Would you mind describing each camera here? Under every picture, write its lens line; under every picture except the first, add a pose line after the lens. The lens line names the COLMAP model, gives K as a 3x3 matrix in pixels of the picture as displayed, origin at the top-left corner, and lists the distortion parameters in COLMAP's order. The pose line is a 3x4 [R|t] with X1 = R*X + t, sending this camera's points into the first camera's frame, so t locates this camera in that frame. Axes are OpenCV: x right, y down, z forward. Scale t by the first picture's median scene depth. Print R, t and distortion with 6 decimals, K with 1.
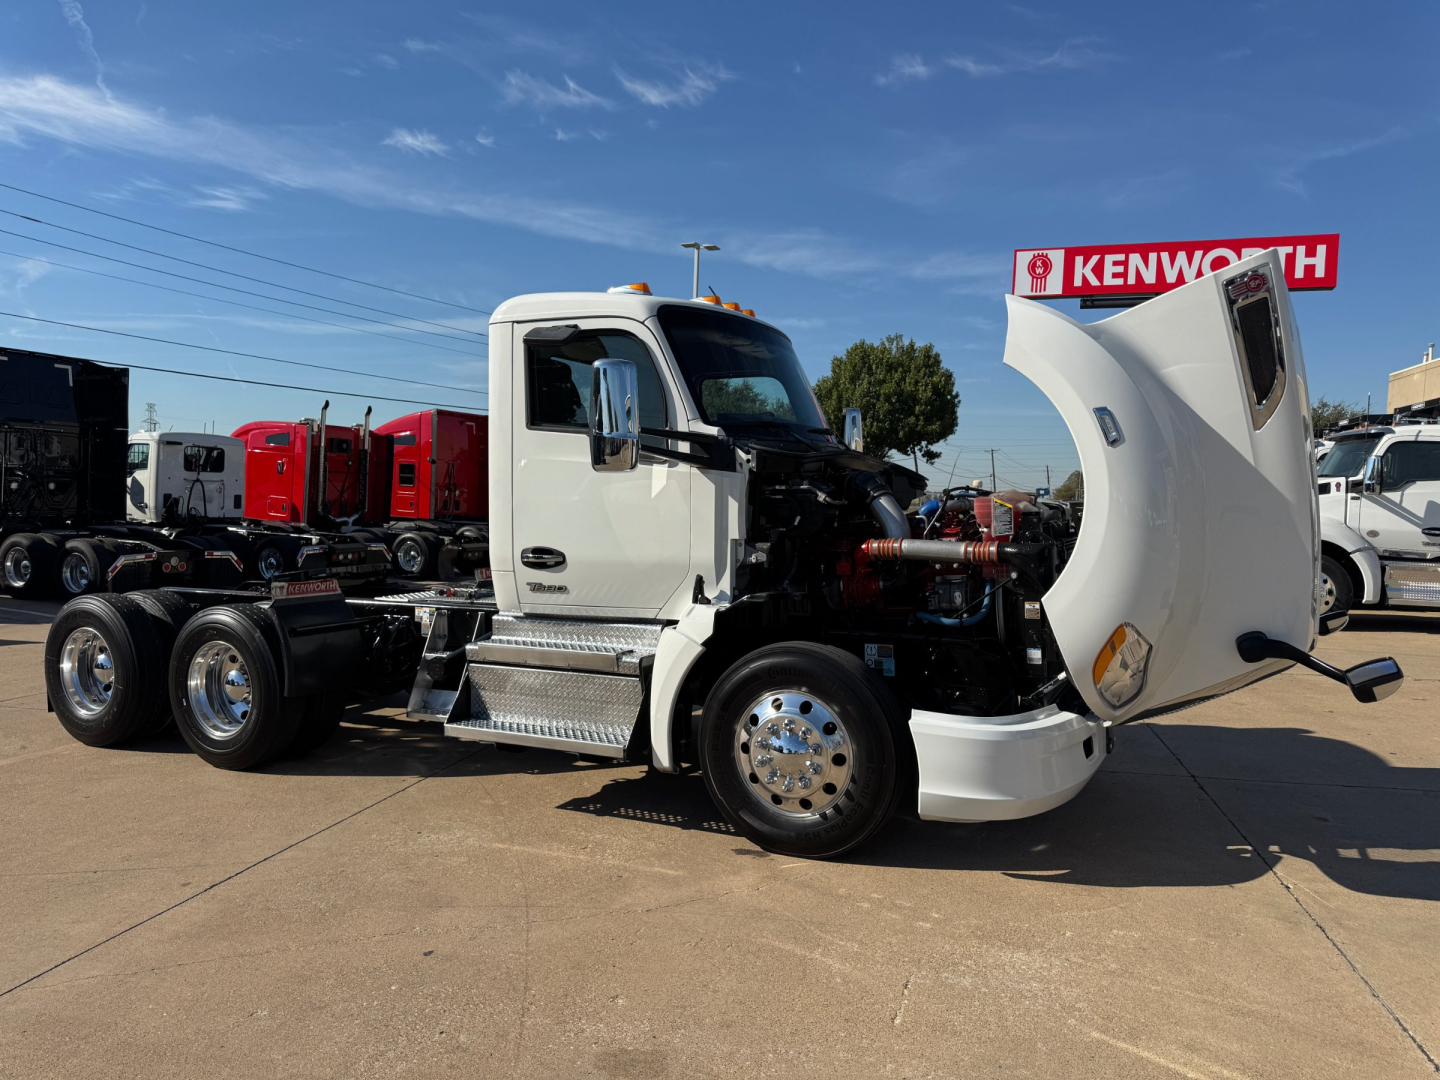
lens RADIAL K [[1014.1, 0, 720.0], [0, 1014.1, 540.0], [0, 0, 1]] dist [0.109621, -0.175180]
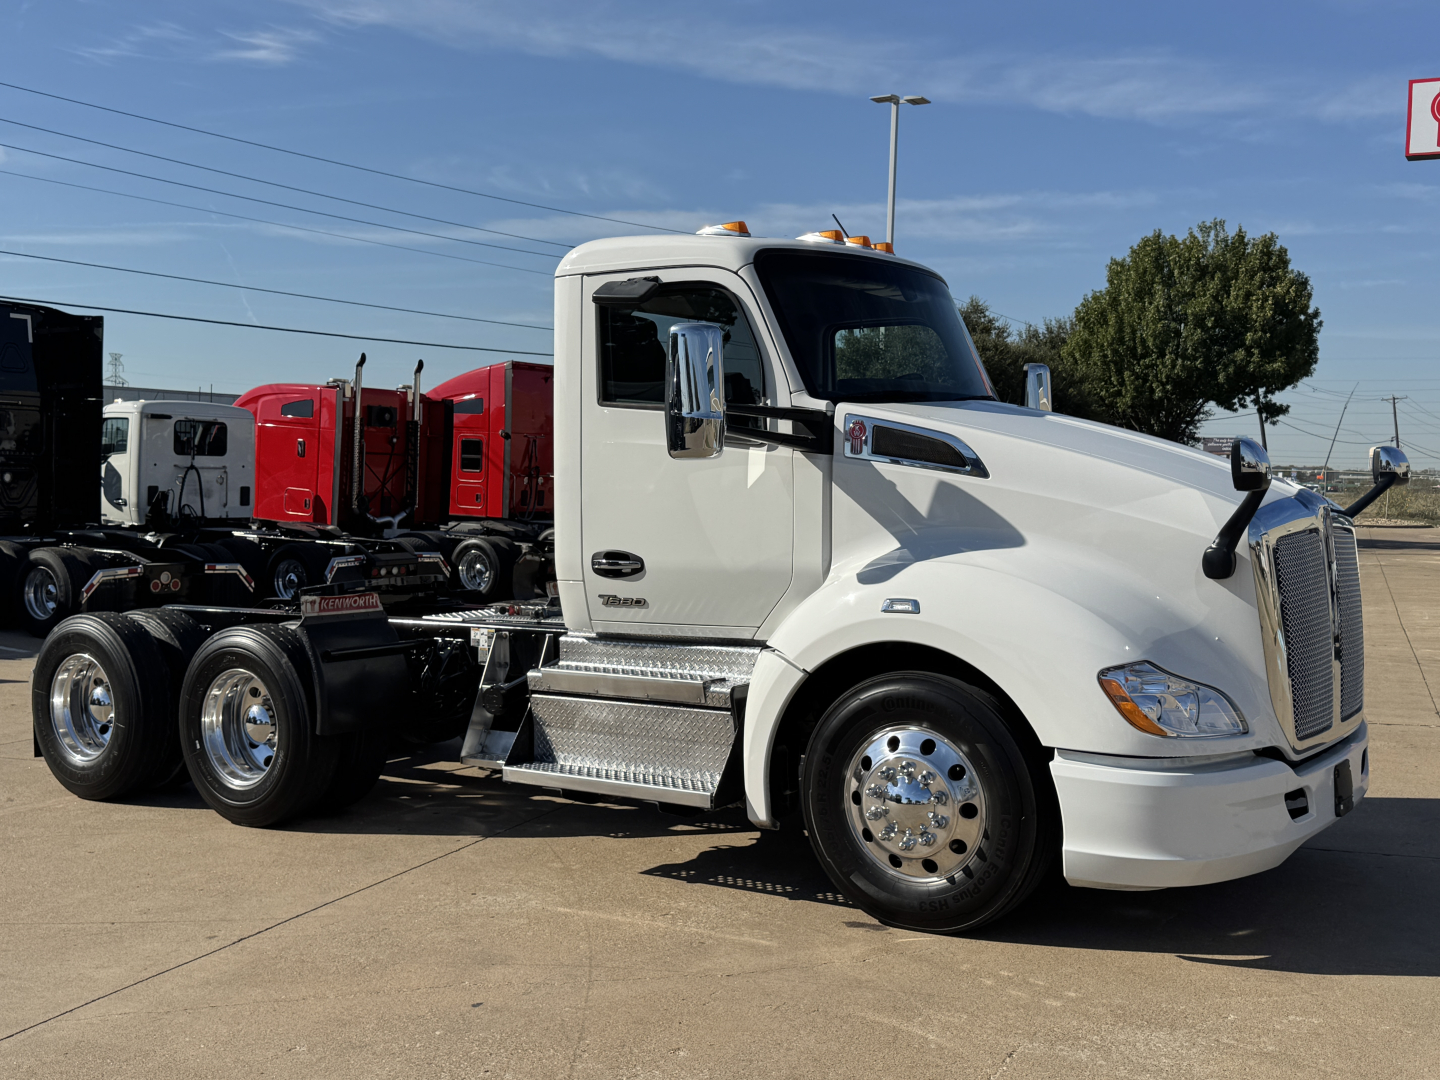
lens RADIAL K [[1567.4, 0, 714.1], [0, 1567.4, 545.7], [0, 0, 1]] dist [0.206530, -0.500142]
pose [[0.989156, -0.005235, -0.146772, 0.033491], [0.005043, 0.999986, -0.001683, 0.001994], [0.146779, 0.000924, 0.989169, -0.089790]]
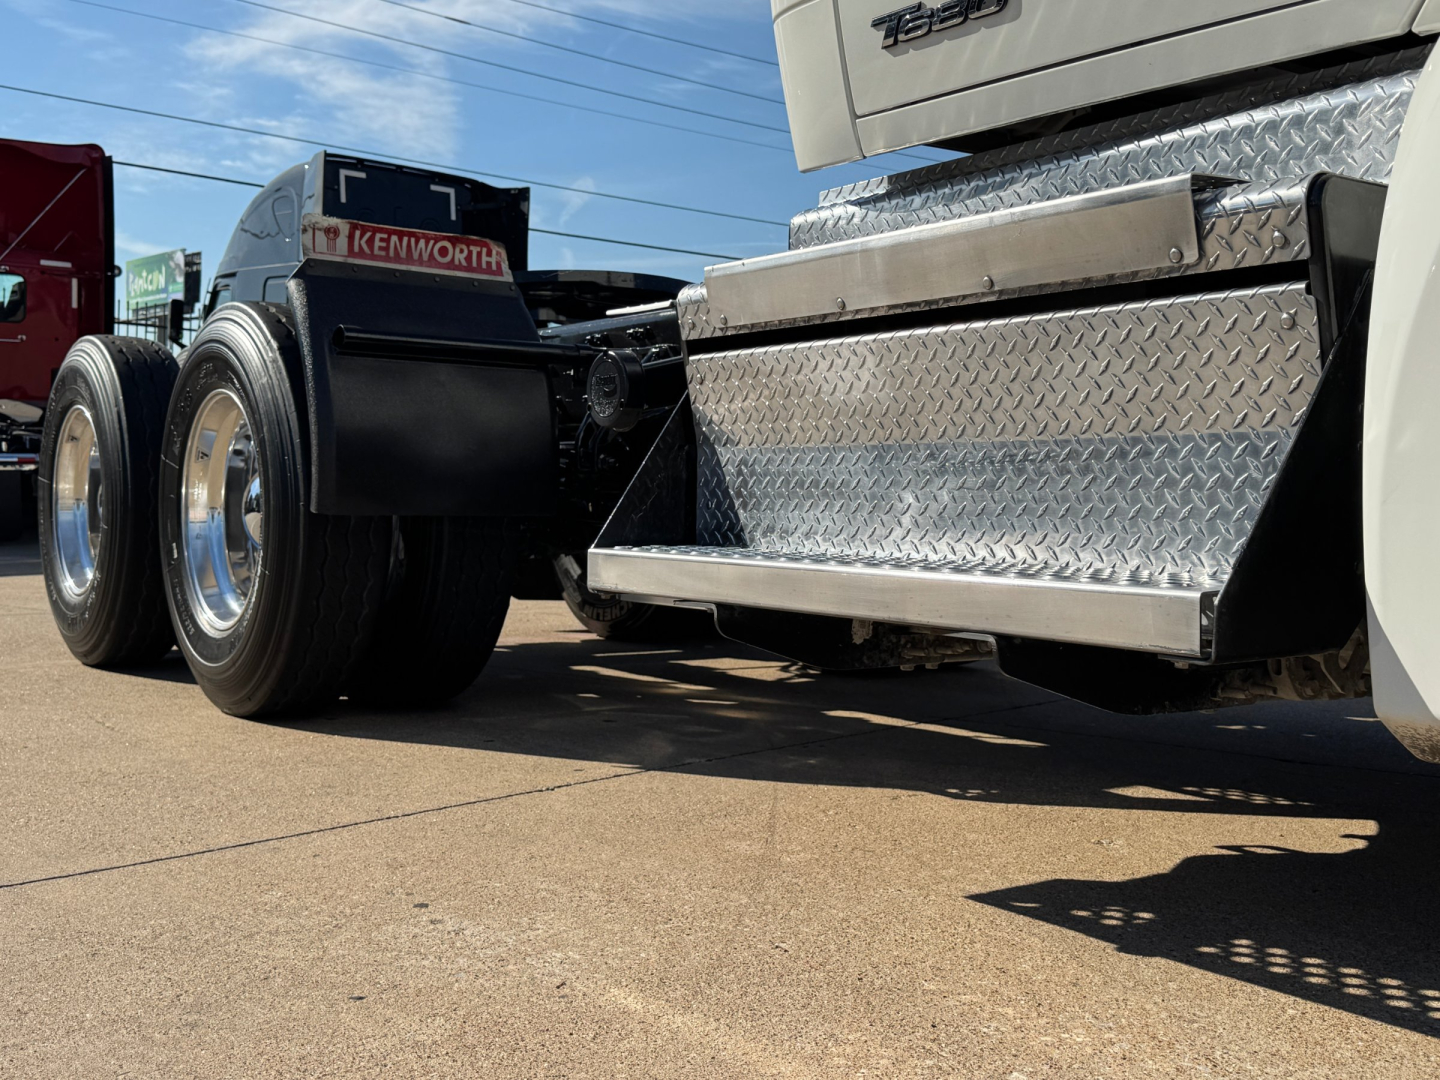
lens RADIAL K [[1567.4, 0, 714.1], [0, 1567.4, 545.7], [0, 0, 1]] dist [0.206530, -0.500142]
pose [[0.885294, 0.026115, -0.464298, -0.012938], [-0.029860, 0.999554, -0.000714, 0.069147], [0.464072, 0.014496, 0.885679, 0.242265]]
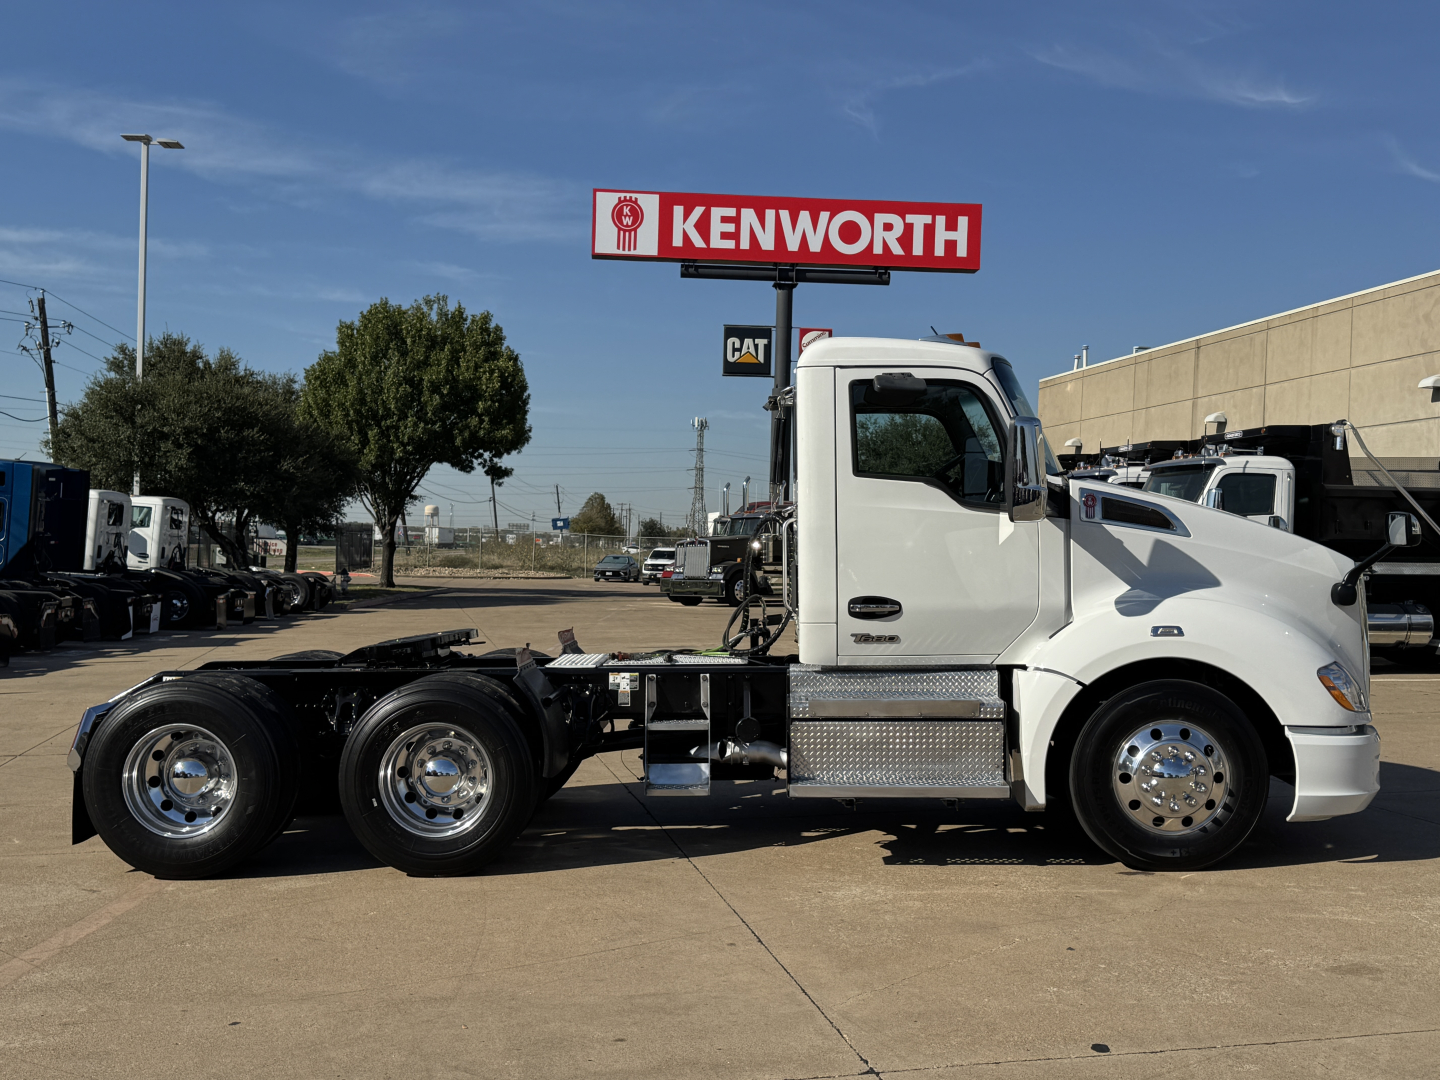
lens RADIAL K [[1578.6, 0, 720.0], [0, 1578.6, 540.0], [0, 0, 1]] dist [0.178093, -0.421487]
pose [[0.906379, -0.010512, 0.422335, -0.373390], [0.025849, 0.999197, -0.030606, -0.001895], [-0.421674, 0.038658, 0.905923, -0.124584]]
